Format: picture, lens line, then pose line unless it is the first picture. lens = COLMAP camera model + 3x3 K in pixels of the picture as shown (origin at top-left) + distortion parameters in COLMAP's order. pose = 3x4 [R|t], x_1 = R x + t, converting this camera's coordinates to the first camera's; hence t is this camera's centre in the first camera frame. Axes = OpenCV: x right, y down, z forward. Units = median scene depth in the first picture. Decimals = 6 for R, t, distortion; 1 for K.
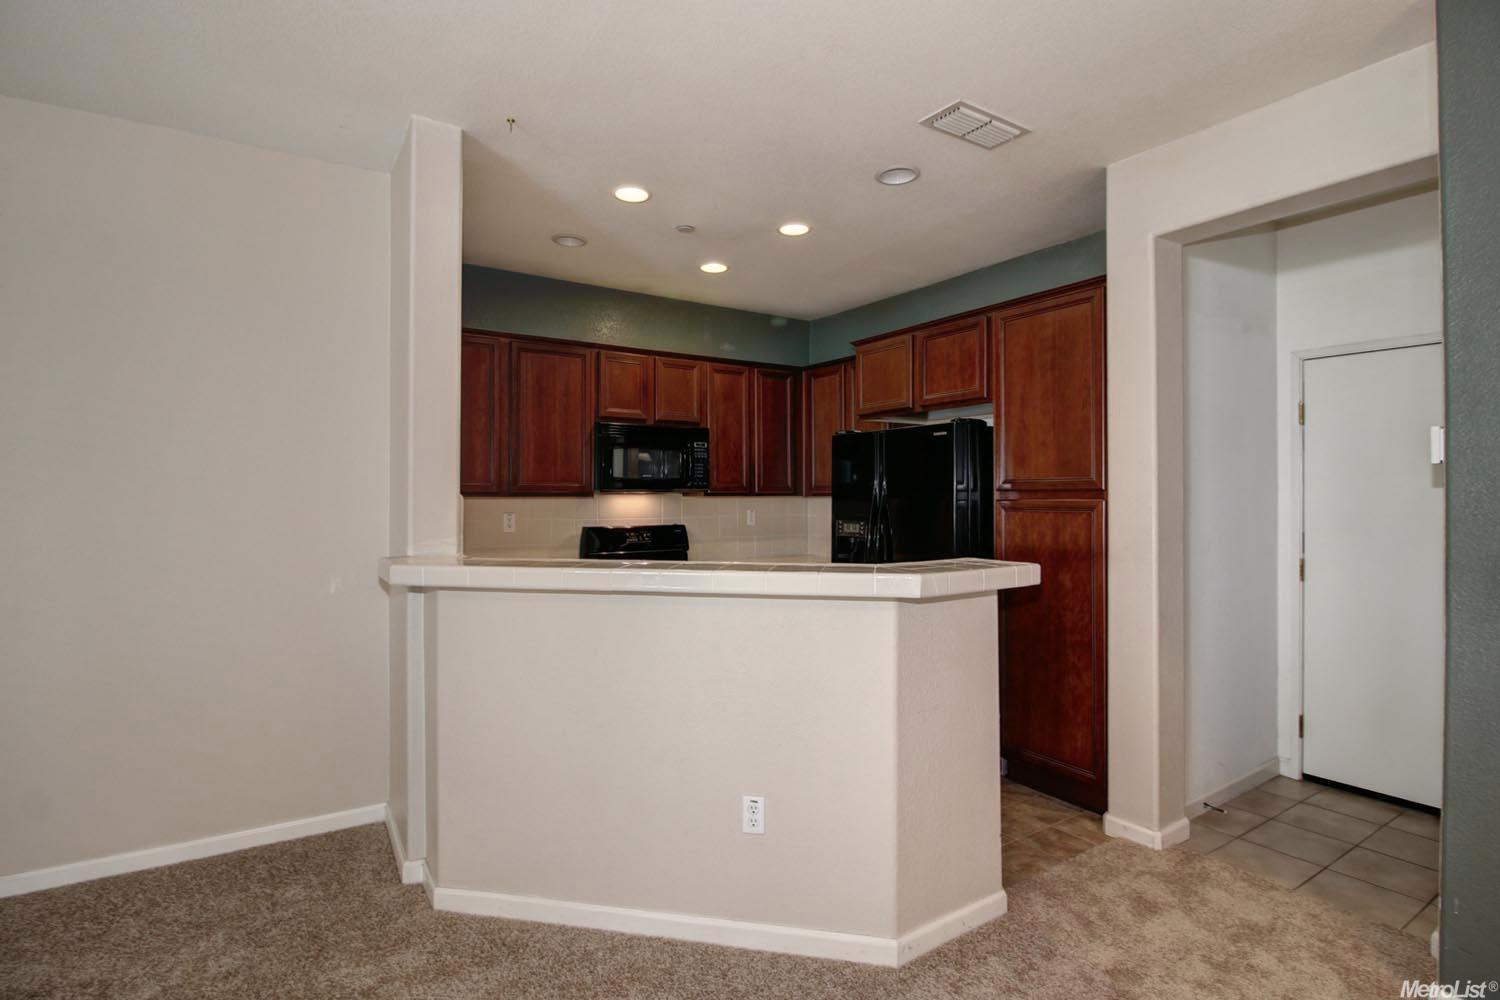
lens RADIAL K [[743.7, 0, 743.3], [0, 743.7, 496.1], [0, 0, 1]] dist [0.000580, -0.014387]
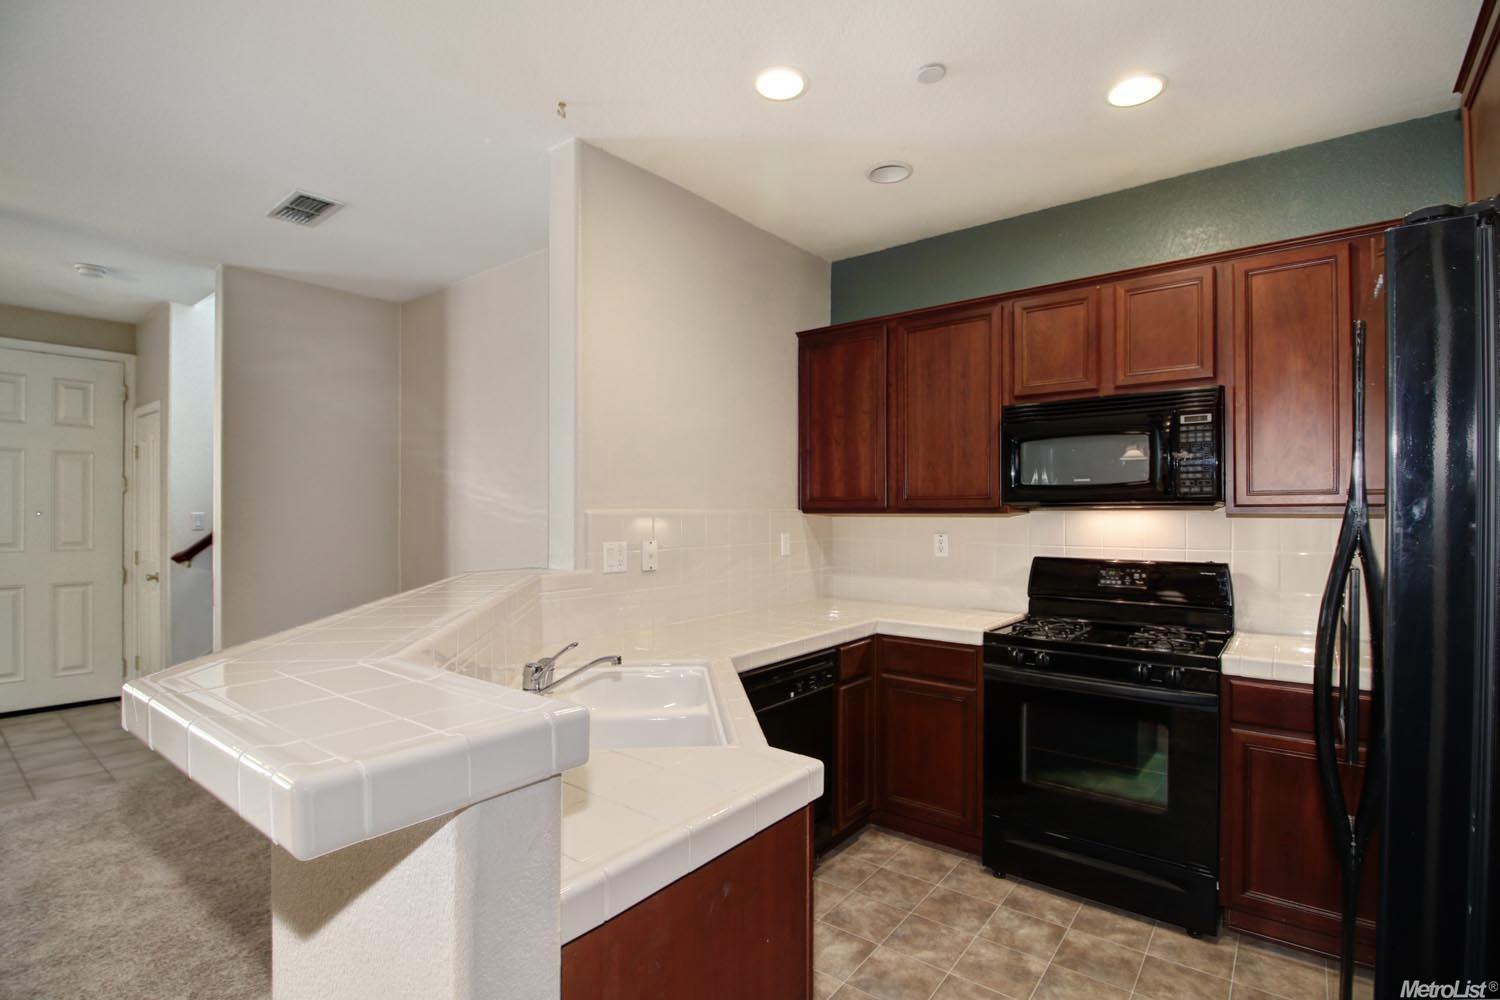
lens RADIAL K [[706.1, 0, 745.8], [0, 706.1, 512.4], [0, 0, 1]] dist [-0.000313, -0.011314]
pose [[0.310833, 0.001073, -0.950464, 0.443586], [-0.002466, 0.999997, 0.000322, 0.000655], [0.950462, 0.002244, 0.310834, 0.704119]]
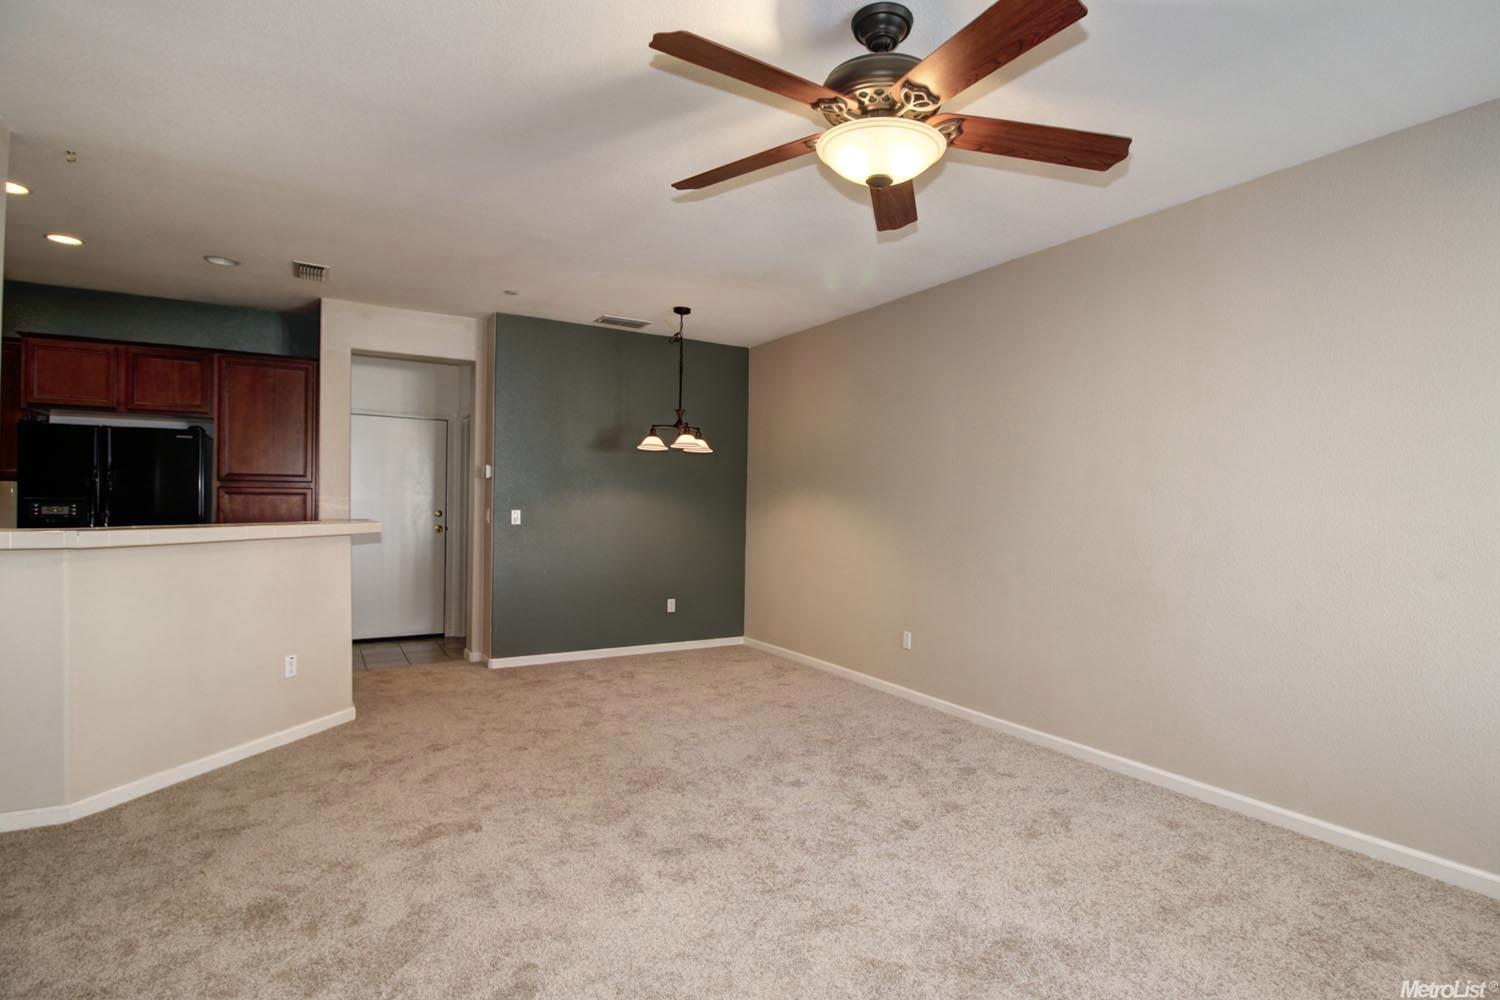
lens RADIAL K [[755.9, 0, 790.4], [0, 755.9, 503.9], [0, 0, 1]] dist [0.001523, -0.015617]
pose [[0.005945, -0.001773, 0.999981, -1.097575], [-0.013901, 0.999902, 0.001855, 0.020040], [-0.999886, -0.013912, 0.005920, -0.106561]]
